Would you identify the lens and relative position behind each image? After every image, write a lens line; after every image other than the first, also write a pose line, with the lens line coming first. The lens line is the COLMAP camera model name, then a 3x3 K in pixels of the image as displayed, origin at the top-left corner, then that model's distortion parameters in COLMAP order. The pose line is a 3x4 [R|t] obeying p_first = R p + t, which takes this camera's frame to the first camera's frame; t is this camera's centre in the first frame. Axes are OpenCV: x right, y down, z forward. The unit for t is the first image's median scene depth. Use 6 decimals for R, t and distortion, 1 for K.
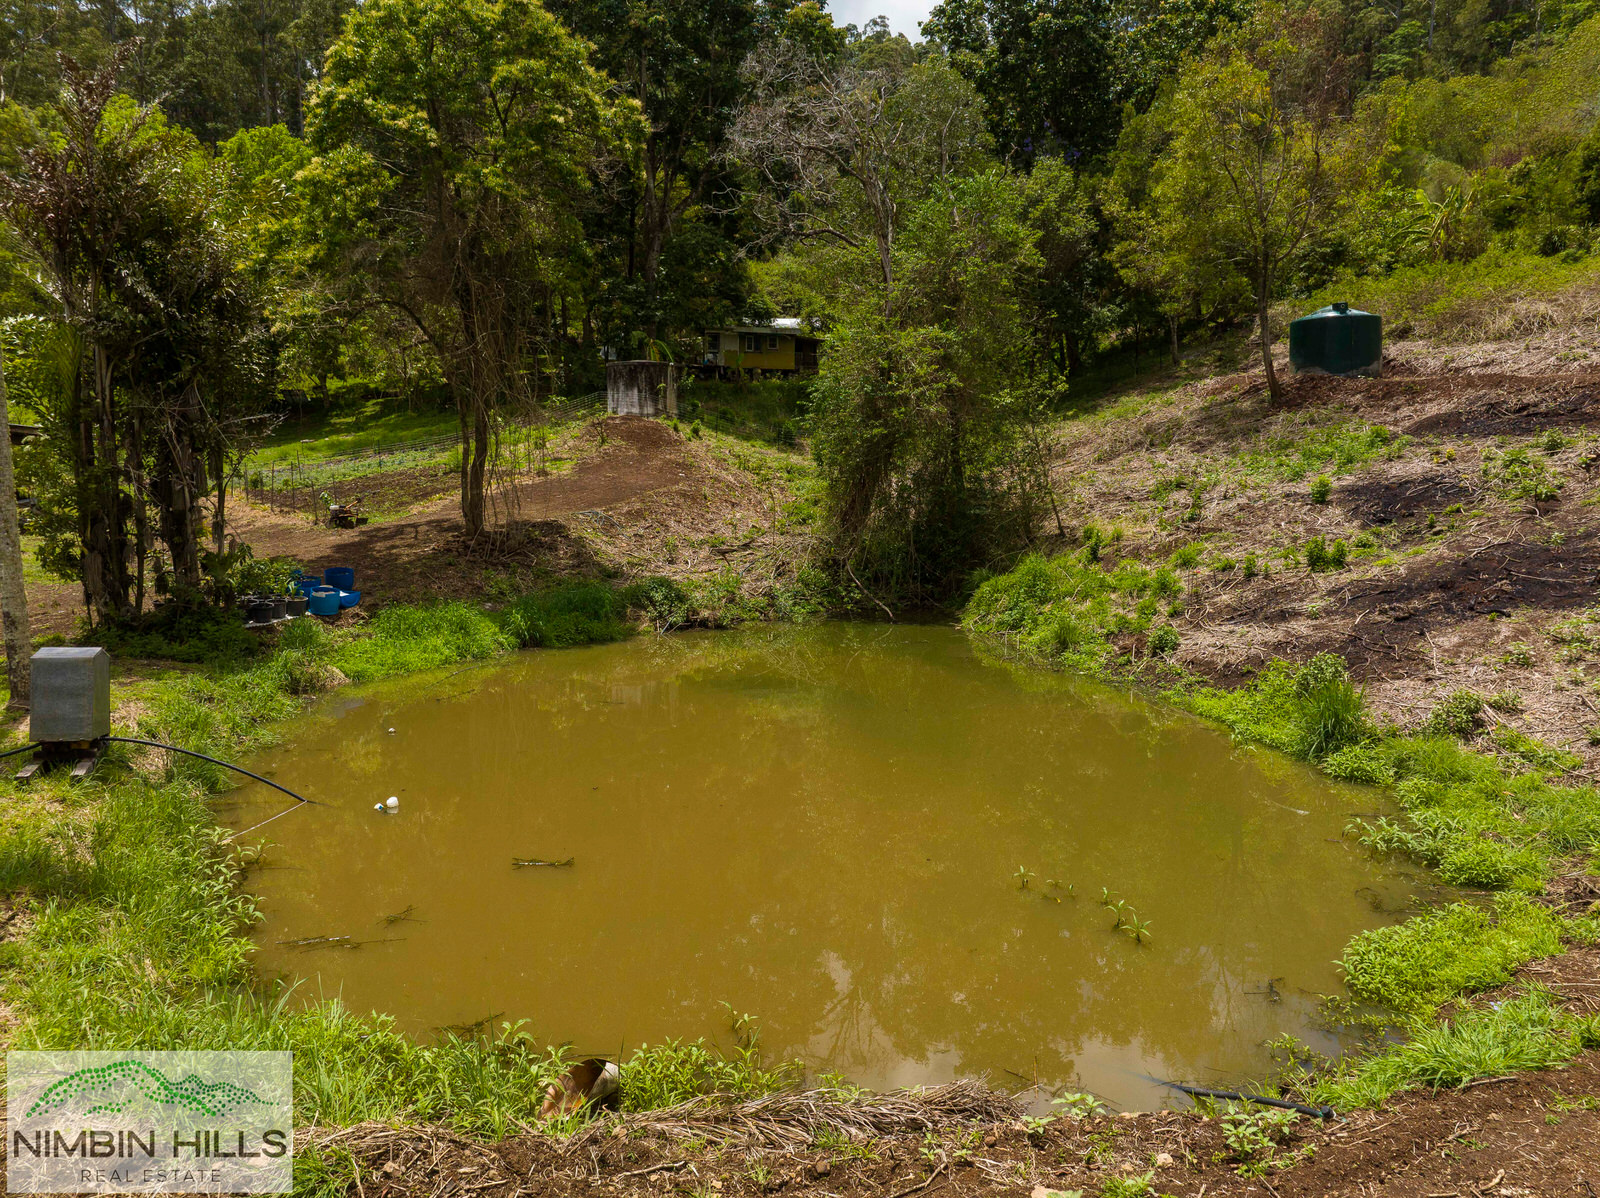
lens RADIAL K [[1125.9, 0, 808.5], [0, 1125.9, 580.4], [0, 0, 1]] dist [-0.029610, -0.034369]
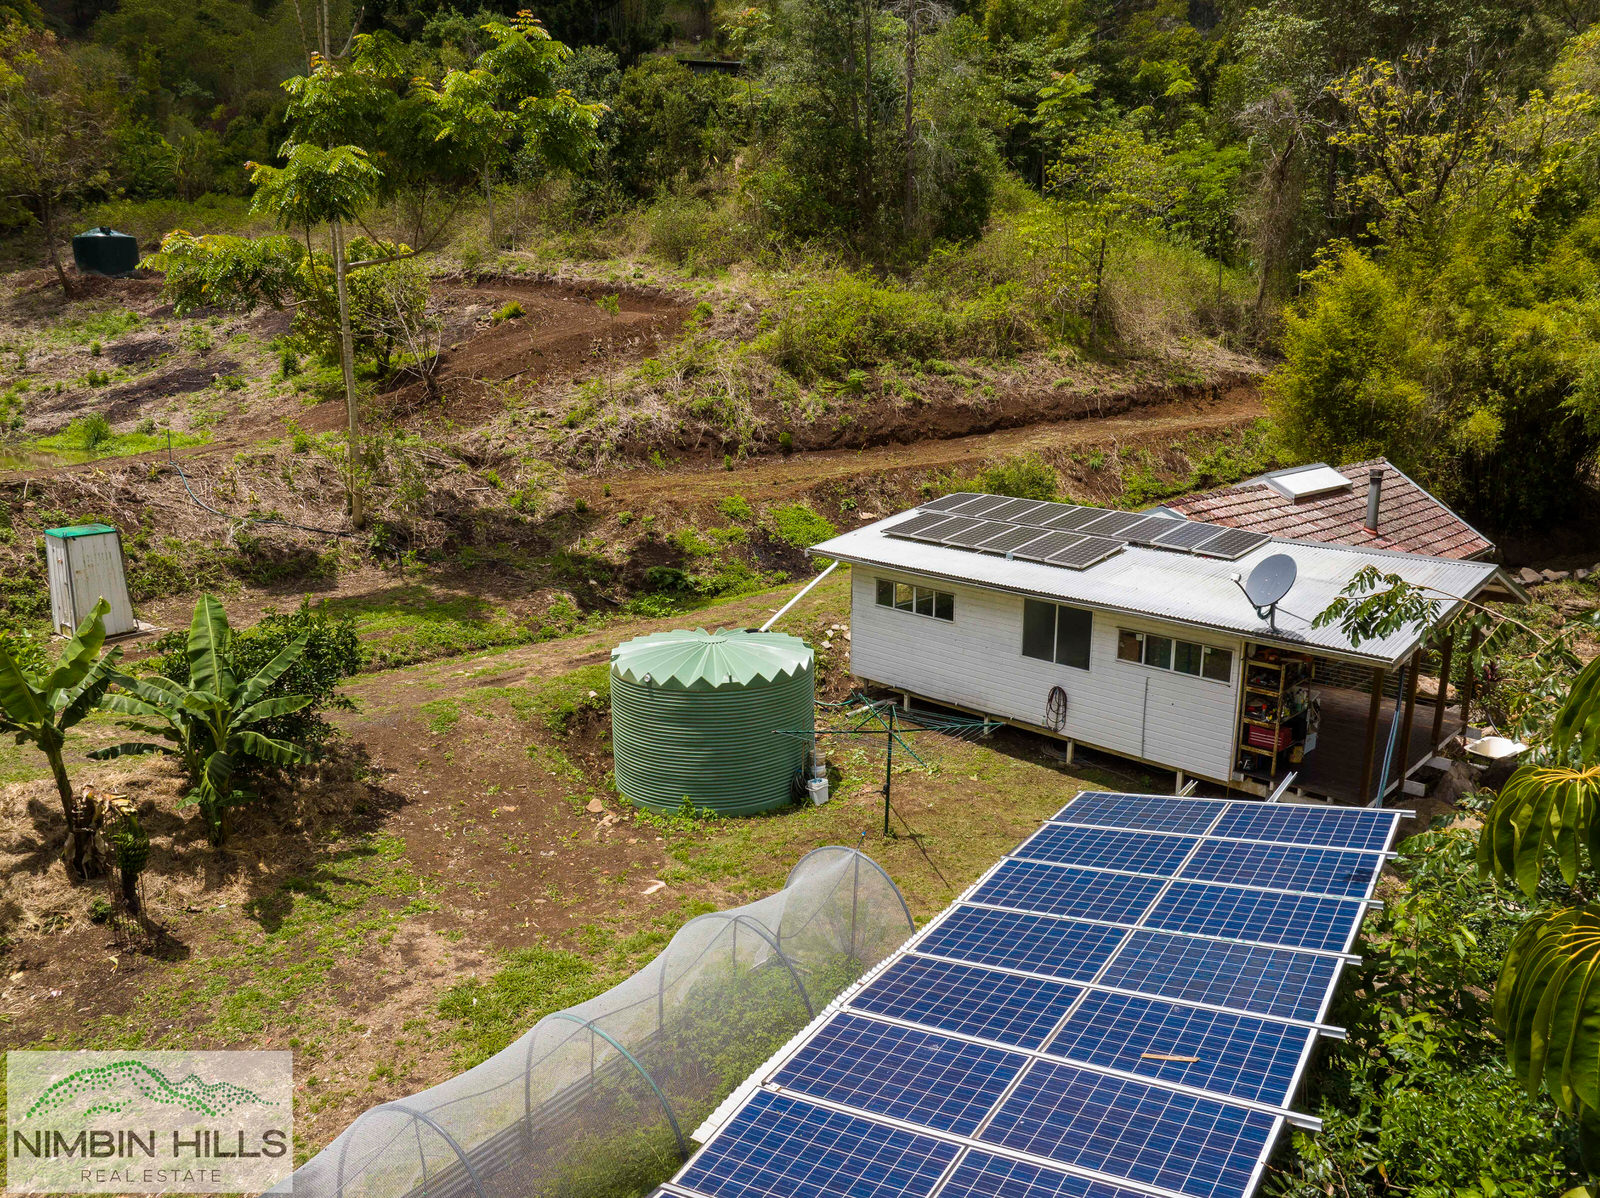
lens RADIAL K [[1132.3, 0, 805.8], [0, 1132.3, 589.5], [0, 0, 1]] dist [-0.061604, 0.040994]
pose [[0.588832, -0.182164, 0.787460, -0.385908], [0.086360, 0.982874, 0.162792, 0.117322], [-0.803629, -0.027852, 0.594479, -1.091183]]
